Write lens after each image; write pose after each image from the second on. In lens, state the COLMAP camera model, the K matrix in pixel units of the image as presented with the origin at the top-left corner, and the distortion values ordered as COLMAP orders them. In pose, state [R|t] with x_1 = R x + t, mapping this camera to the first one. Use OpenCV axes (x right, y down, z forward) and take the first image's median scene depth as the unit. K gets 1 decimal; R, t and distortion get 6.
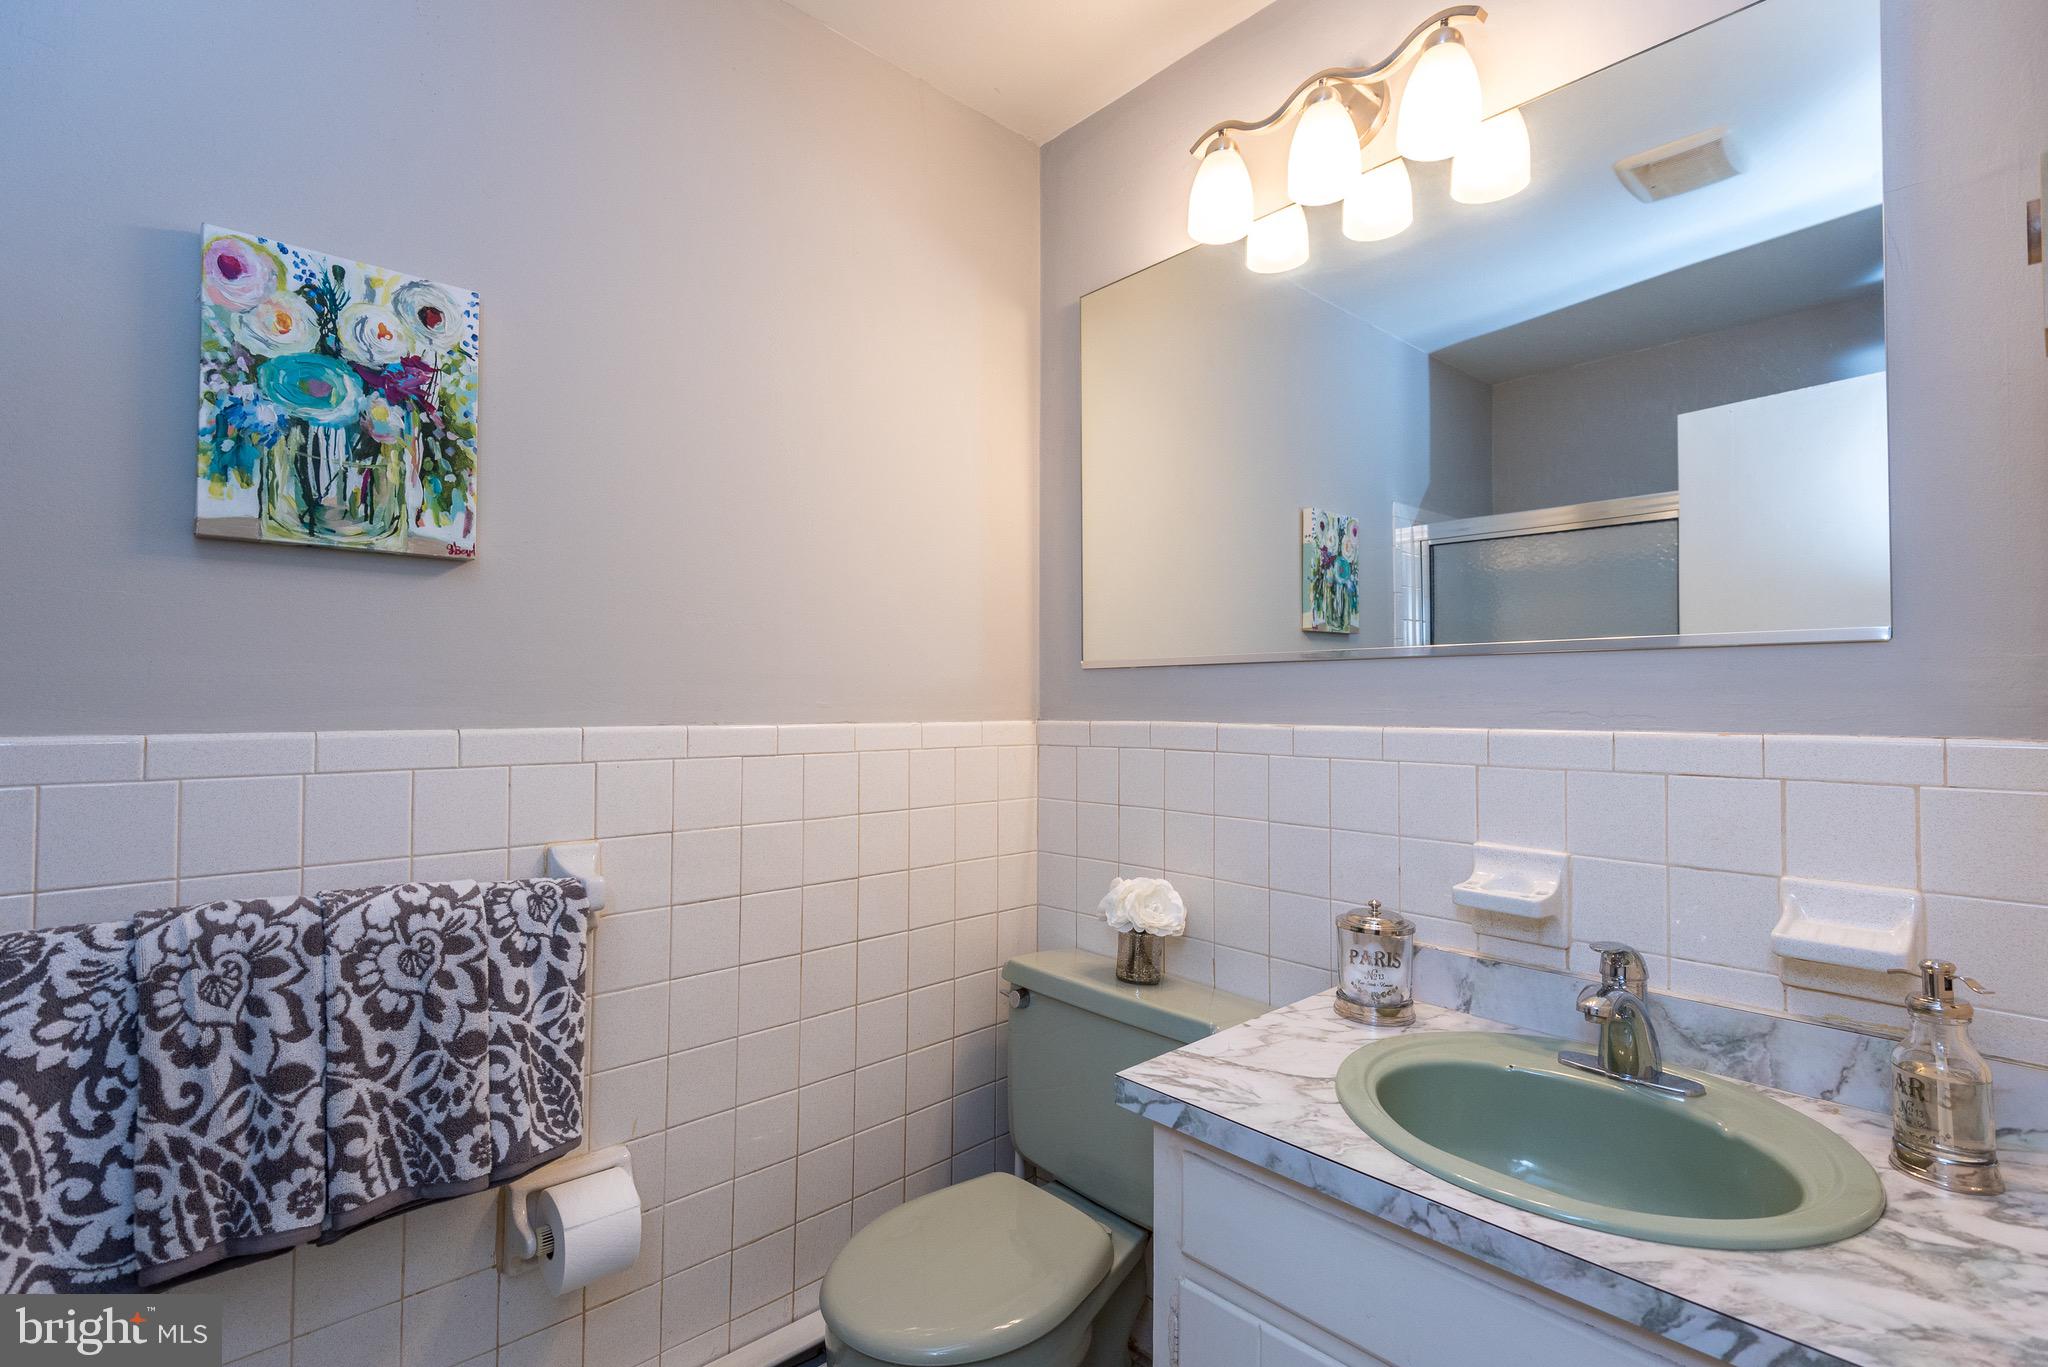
lens RADIAL K [[952.3, 0, 1024.6], [0, 952.3, 678.9], [0, 0, 1]] dist [0.036617, -0.001182]
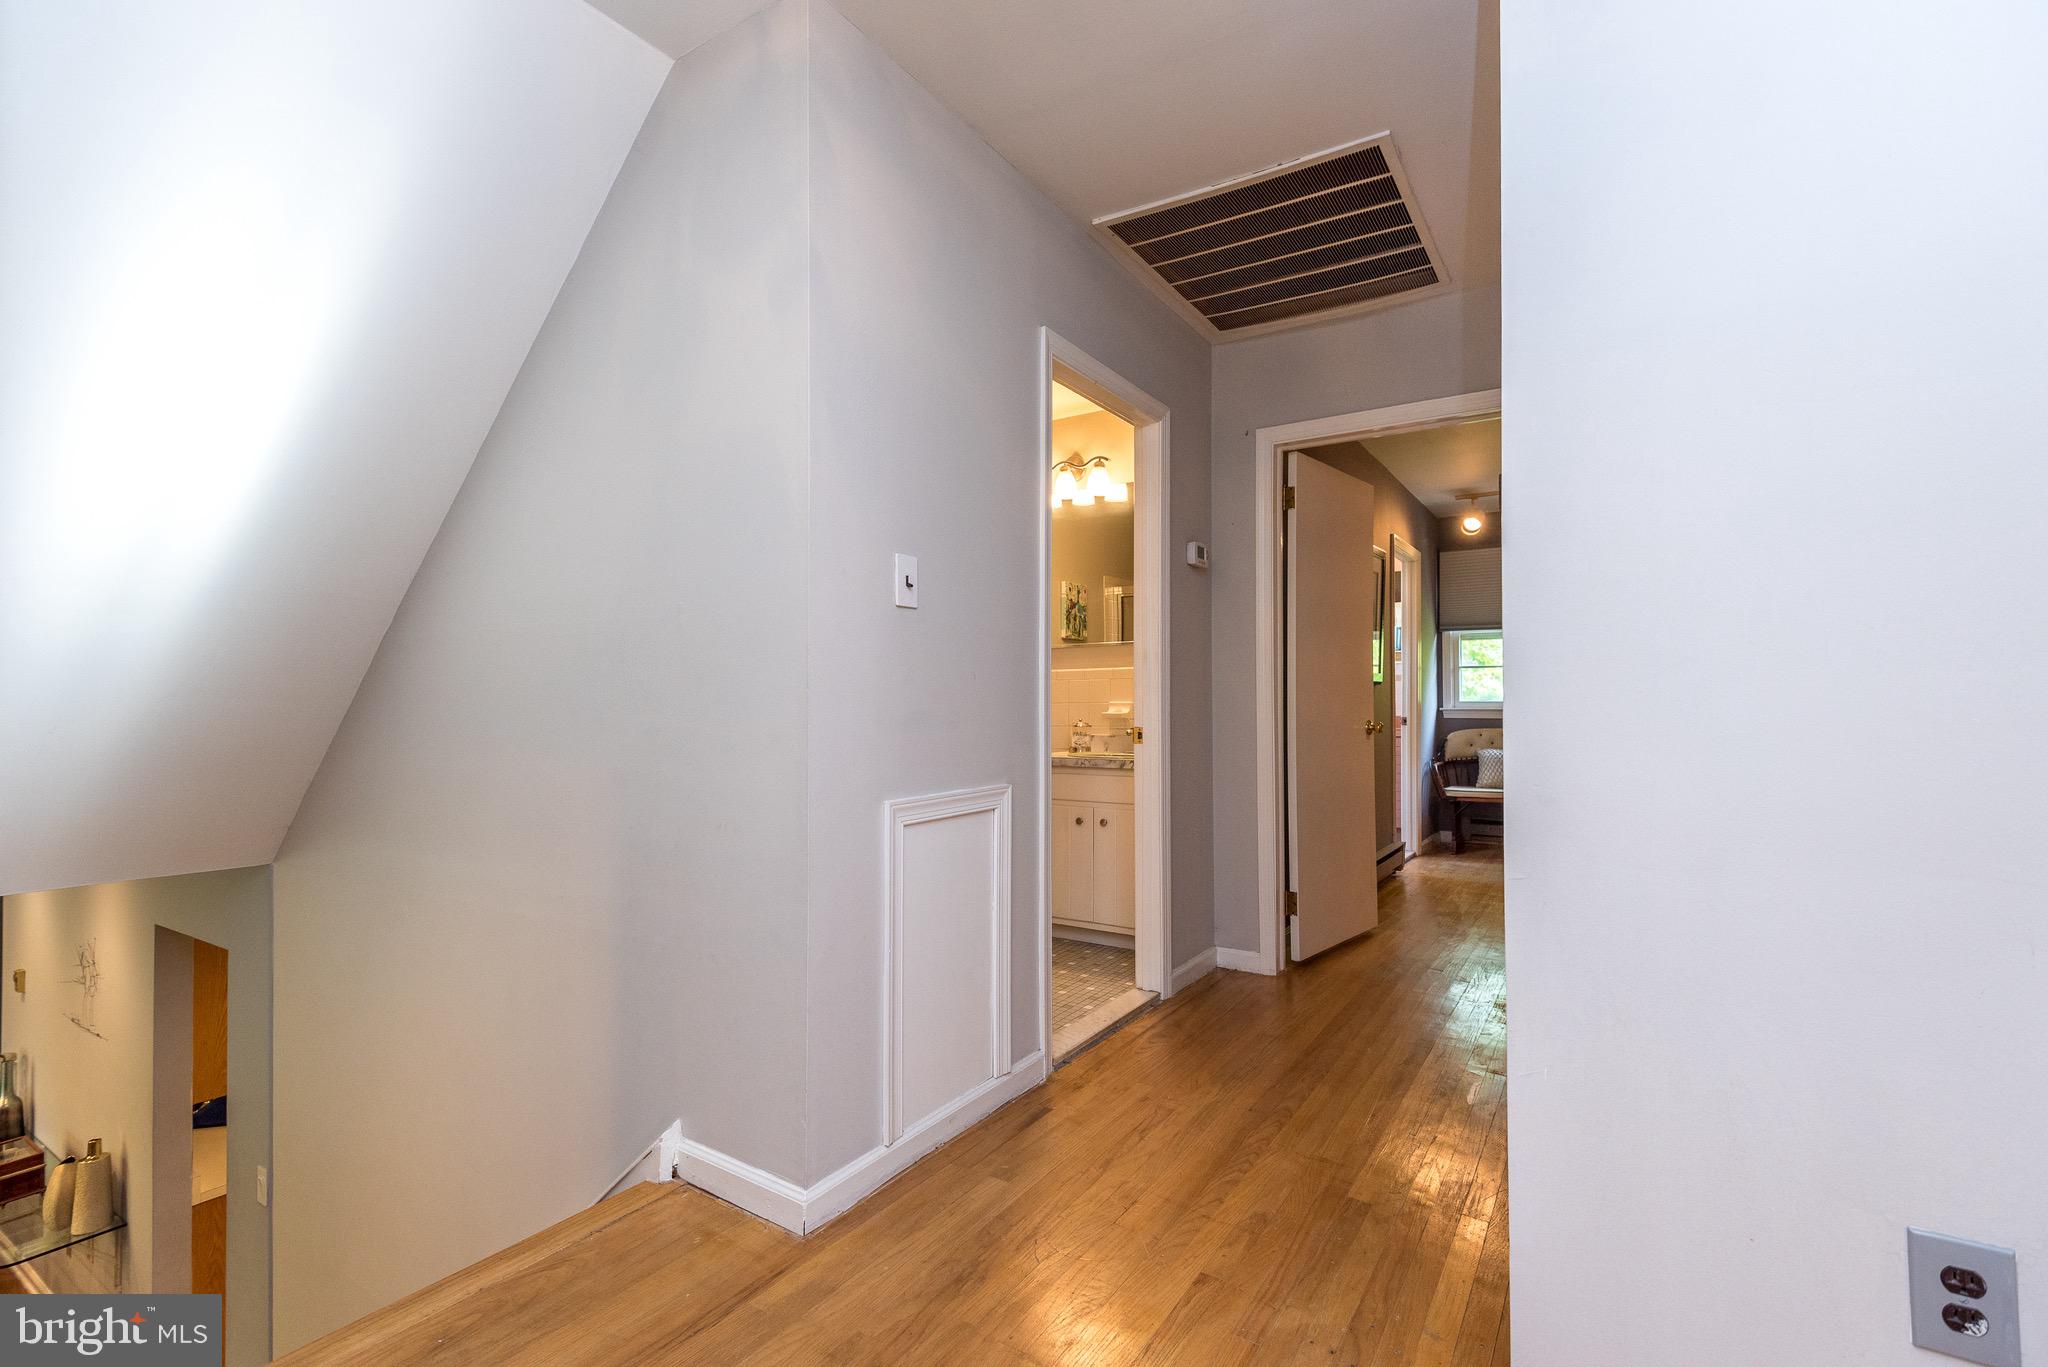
lens RADIAL K [[952.3, 0, 1023.7], [0, 952.3, 691.1], [0, 0, 1]] dist [0.036617, -0.001182]
pose [[0.970733, -0.002532, 0.240149, -0.296037], [0.001486, 0.999989, 0.004534, 0.056624], [-0.240158, -0.004045, 0.970725, -1.025550]]
